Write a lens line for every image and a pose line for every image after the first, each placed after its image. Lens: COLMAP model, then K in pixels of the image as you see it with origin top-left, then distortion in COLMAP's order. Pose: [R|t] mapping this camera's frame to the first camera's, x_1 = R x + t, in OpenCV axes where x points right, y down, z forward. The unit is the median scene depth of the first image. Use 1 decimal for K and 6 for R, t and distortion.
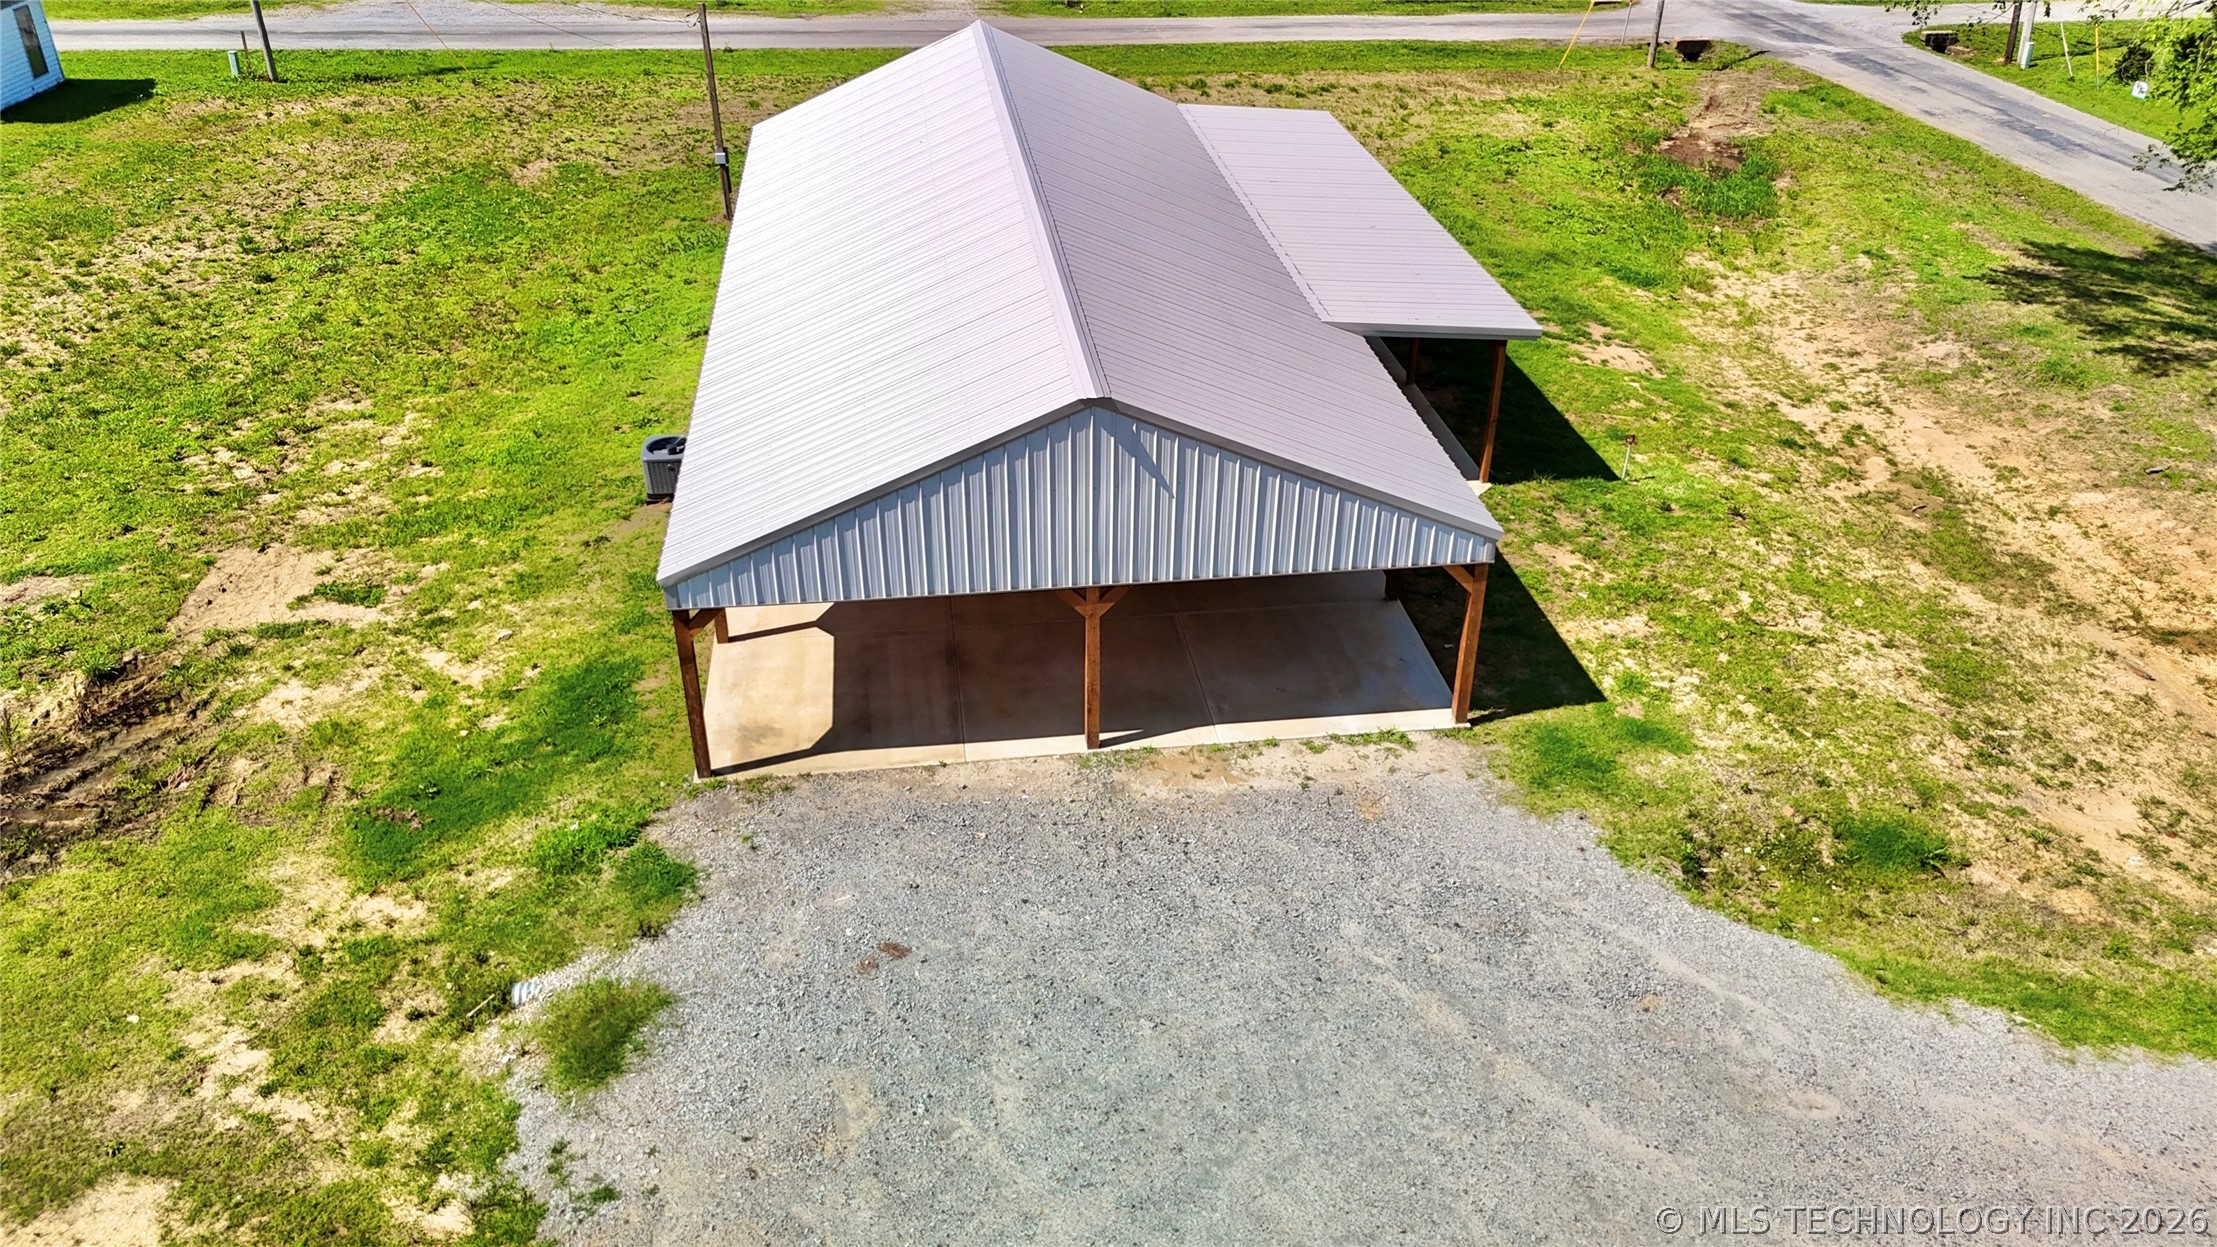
lens RADIAL K [[1608.4, 0, 1118.3], [0, 1608.4, 684.6], [0, 0, 1]] dist [0.035395, -0.001939]
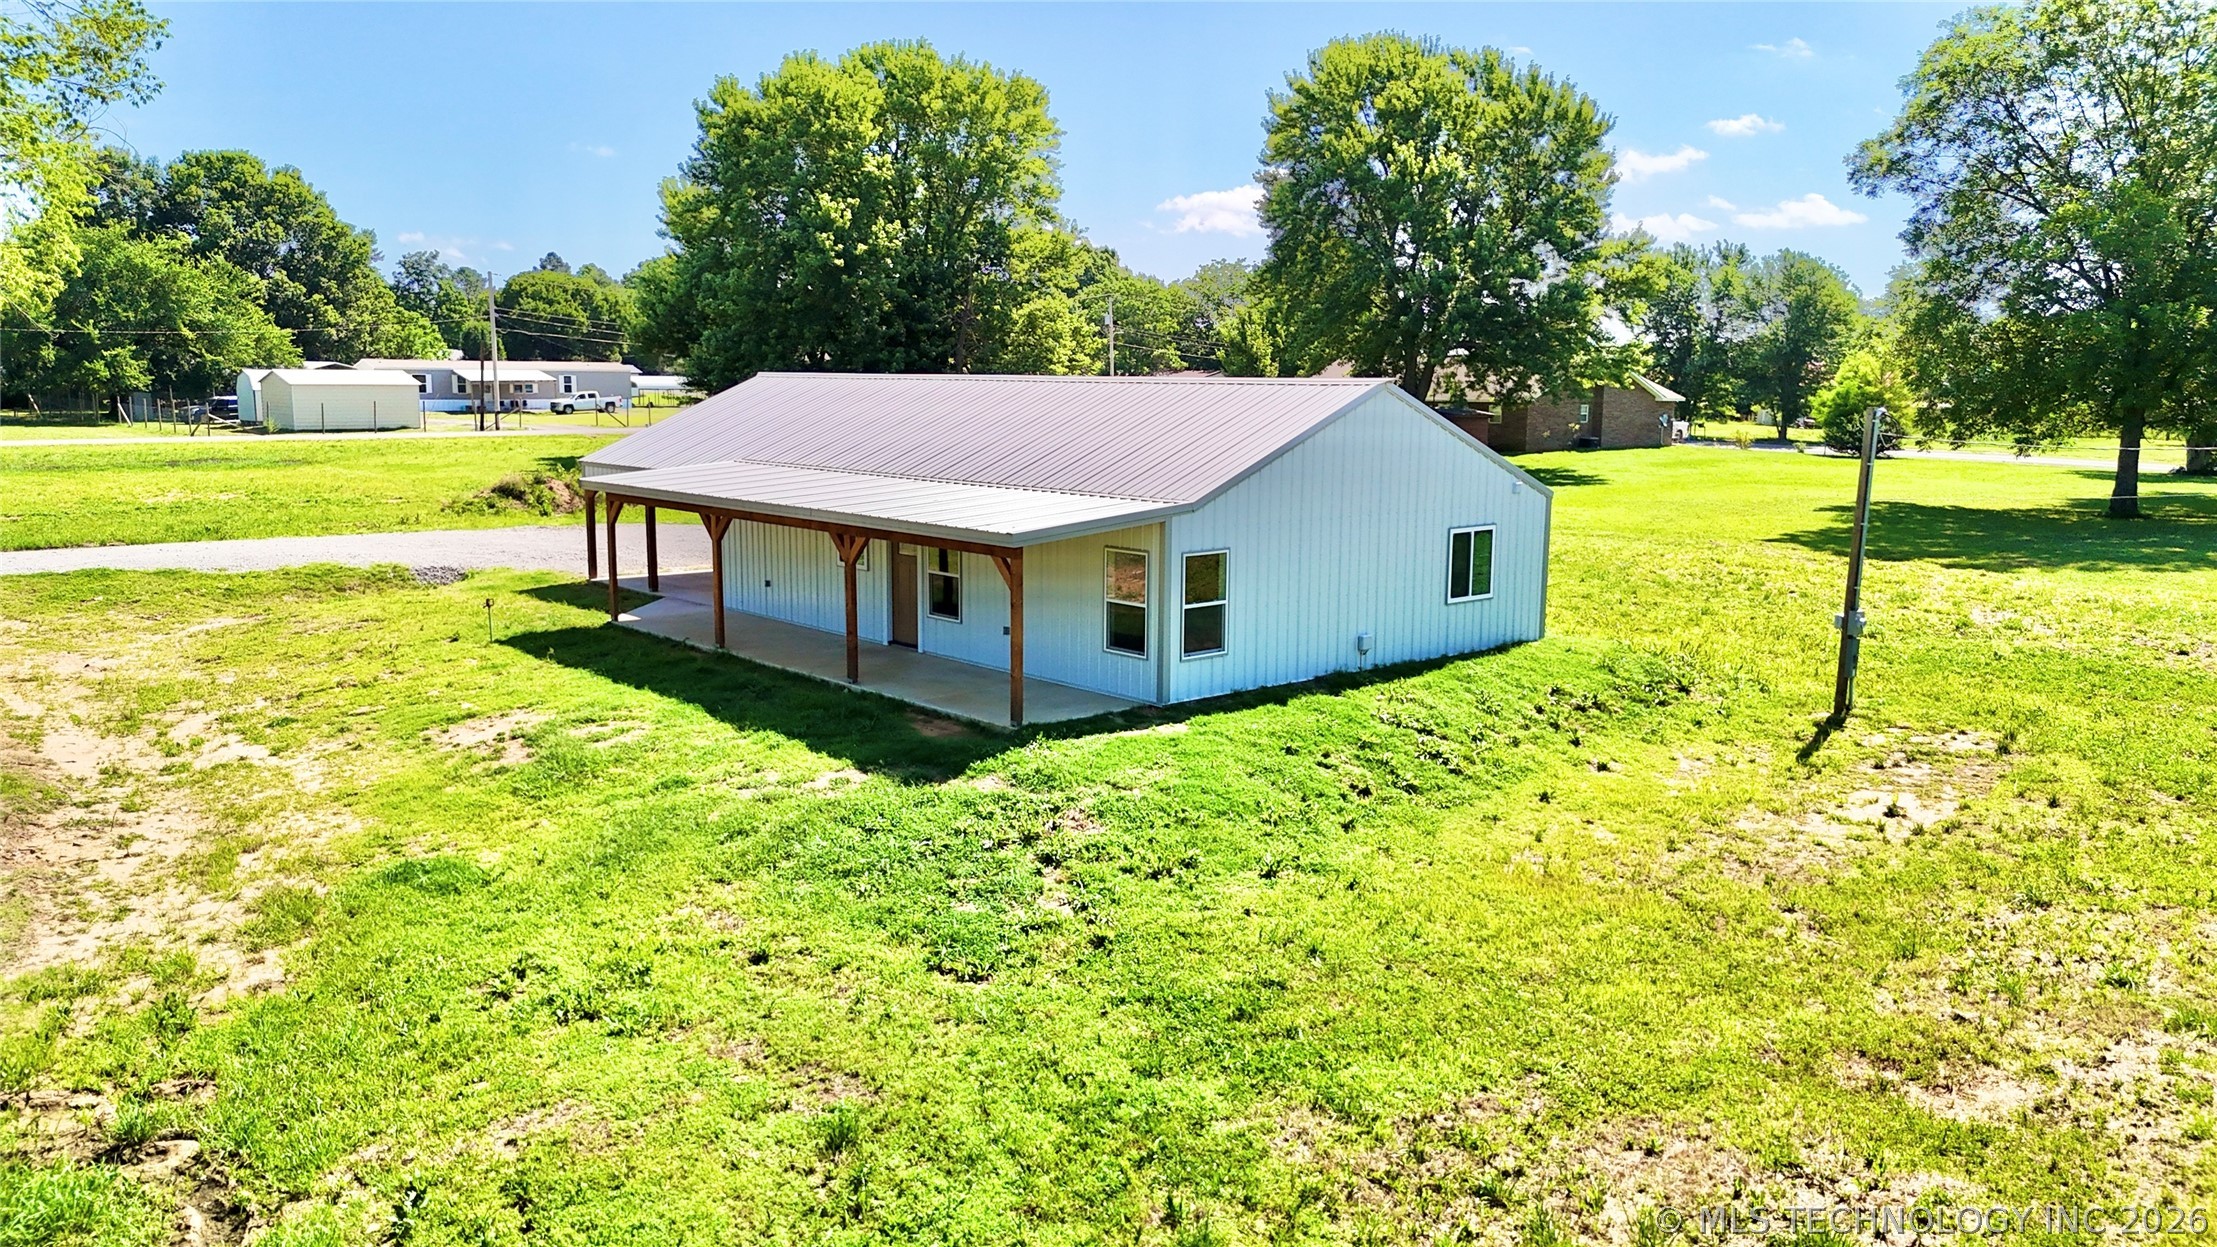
lens RADIAL K [[1630.4, 0, 1108.5], [0, 1630.4, 623.5], [0, 0, 1]] dist [0.058327, -0.054333]
pose [[-0.831629, 0.073795, -0.550407, 0.581463], [-0.310160, 0.760418, 0.570584, -0.915007], [0.460645, 0.645228, -0.609497, 1.877806]]
